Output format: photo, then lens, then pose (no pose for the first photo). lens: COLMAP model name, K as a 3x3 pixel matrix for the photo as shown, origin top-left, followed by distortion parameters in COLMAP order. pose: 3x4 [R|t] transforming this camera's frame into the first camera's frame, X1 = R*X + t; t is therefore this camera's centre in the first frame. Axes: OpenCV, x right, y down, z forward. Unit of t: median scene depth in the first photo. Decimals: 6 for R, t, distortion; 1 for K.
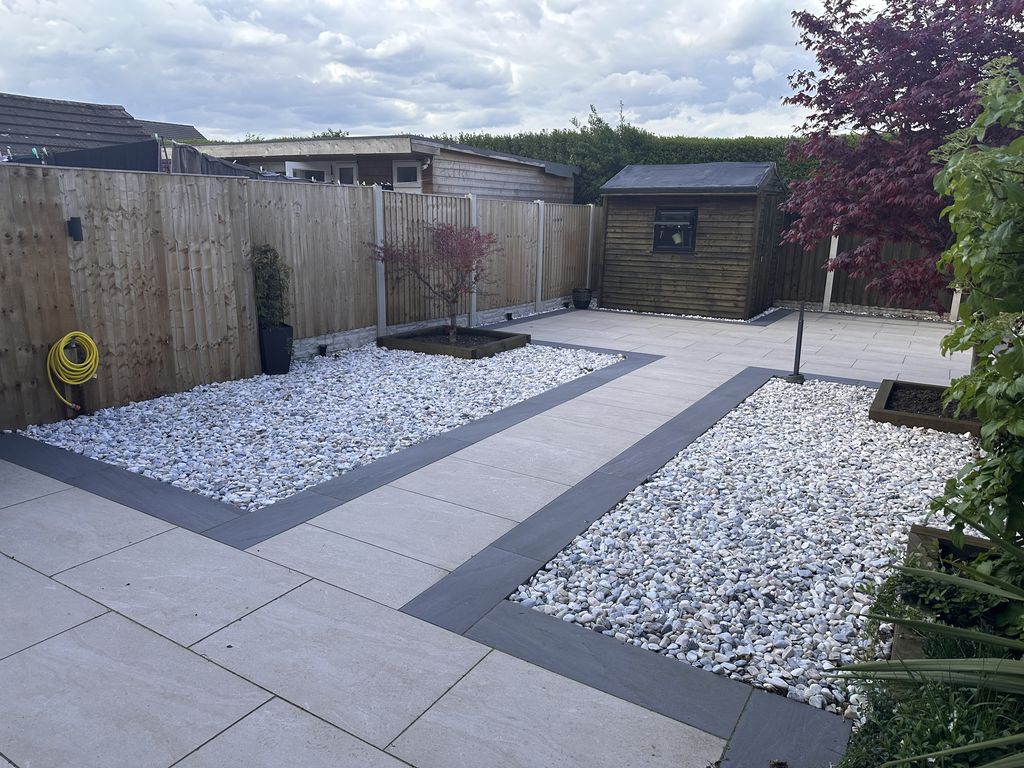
lens RADIAL K [[718.0, 0, 512.1], [0, 718.0, 383.0], [0, 0, 1]] dist [0.115834, -0.182382]
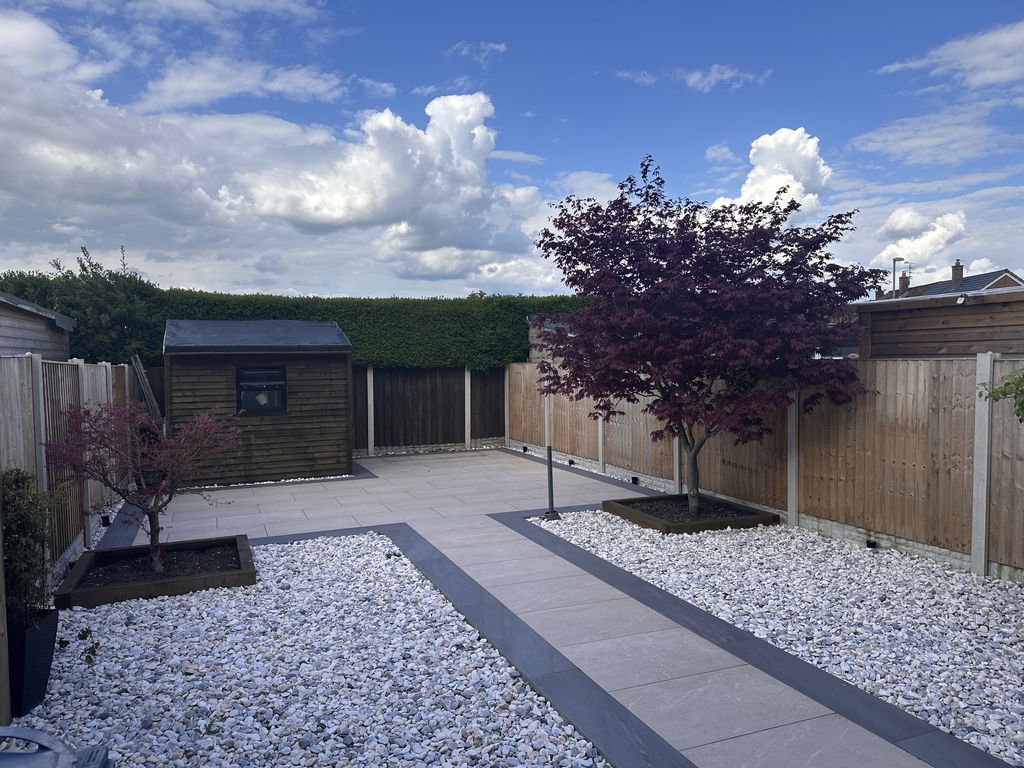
lens RADIAL K [[704.8, 0, 509.2], [0, 704.8, 388.1], [0, 0, 1]] dist [0.082480, -0.102410]
pose [[0.587196, -0.058388, 0.807336, -0.324875], [0.207919, 0.974809, -0.080725, -0.078005], [-0.782285, 0.215262, 0.584544, 0.235027]]
